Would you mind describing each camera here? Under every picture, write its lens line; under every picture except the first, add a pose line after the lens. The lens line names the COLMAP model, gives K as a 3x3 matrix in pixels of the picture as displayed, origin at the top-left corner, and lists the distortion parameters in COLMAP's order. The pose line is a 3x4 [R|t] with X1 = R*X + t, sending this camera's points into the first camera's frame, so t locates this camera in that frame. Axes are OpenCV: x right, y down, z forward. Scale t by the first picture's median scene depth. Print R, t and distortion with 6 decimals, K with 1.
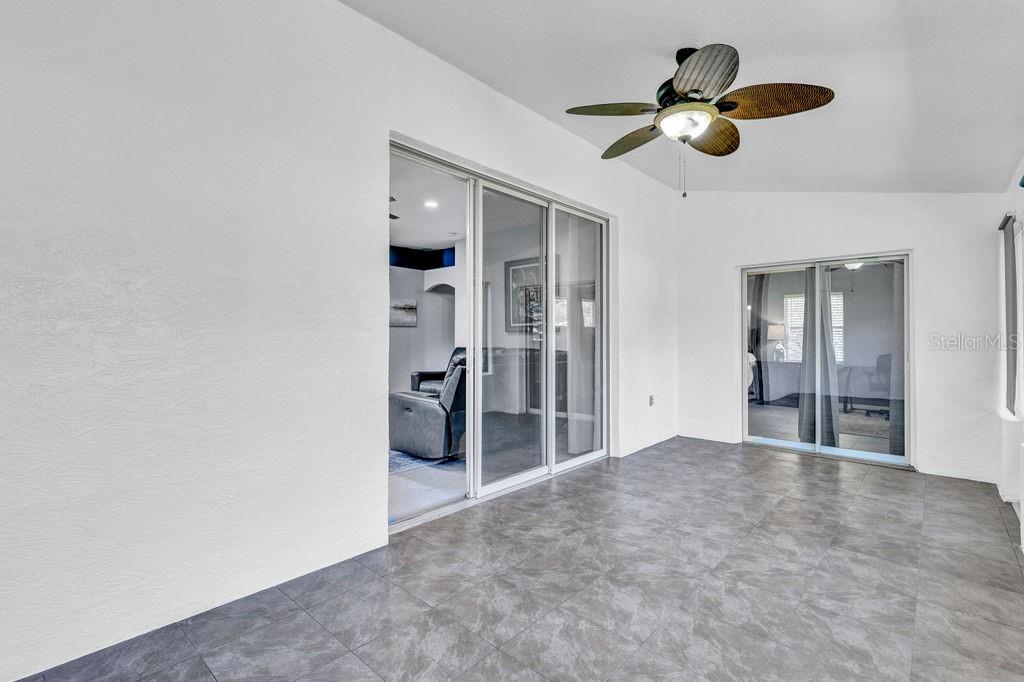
lens RADIAL K [[472.9, 0, 515.9], [0, 472.9, 331.3], [0, 0, 1]] dist [0.007972, -0.001407]
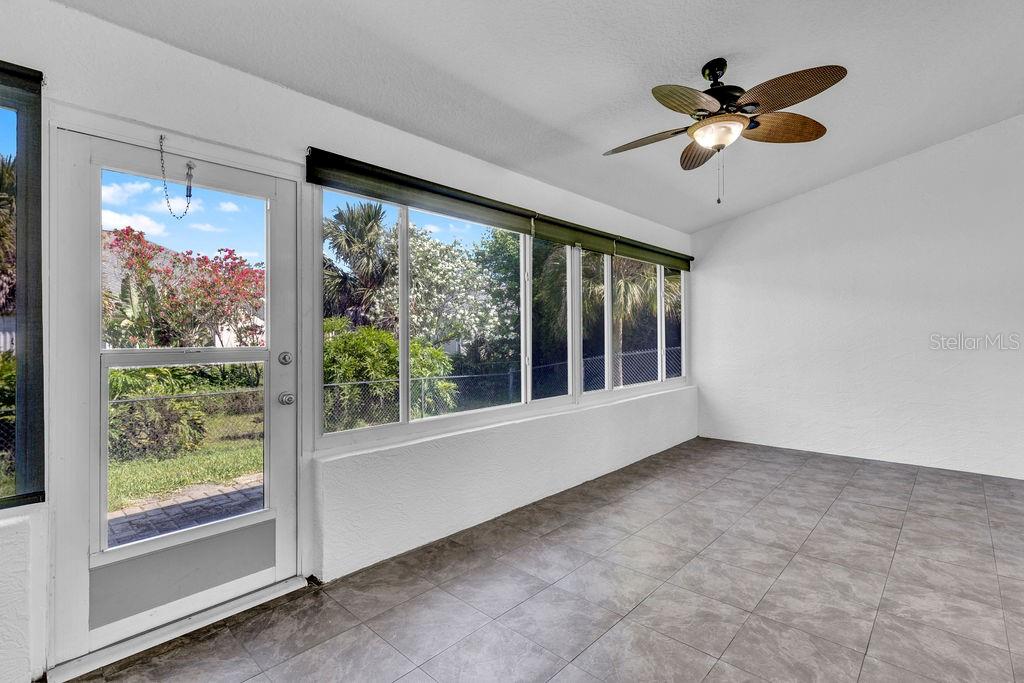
lens RADIAL K [[472.9, 0, 510.8], [0, 472.9, 337.2], [0, 0, 1]] dist [0.007972, -0.001407]
pose [[-0.999468, -0.000616, 0.032606, 0.831688], [-0.000674, 0.999998, -0.001757, 0.016593], [-0.032605, -0.001778, -0.999467, 2.172350]]
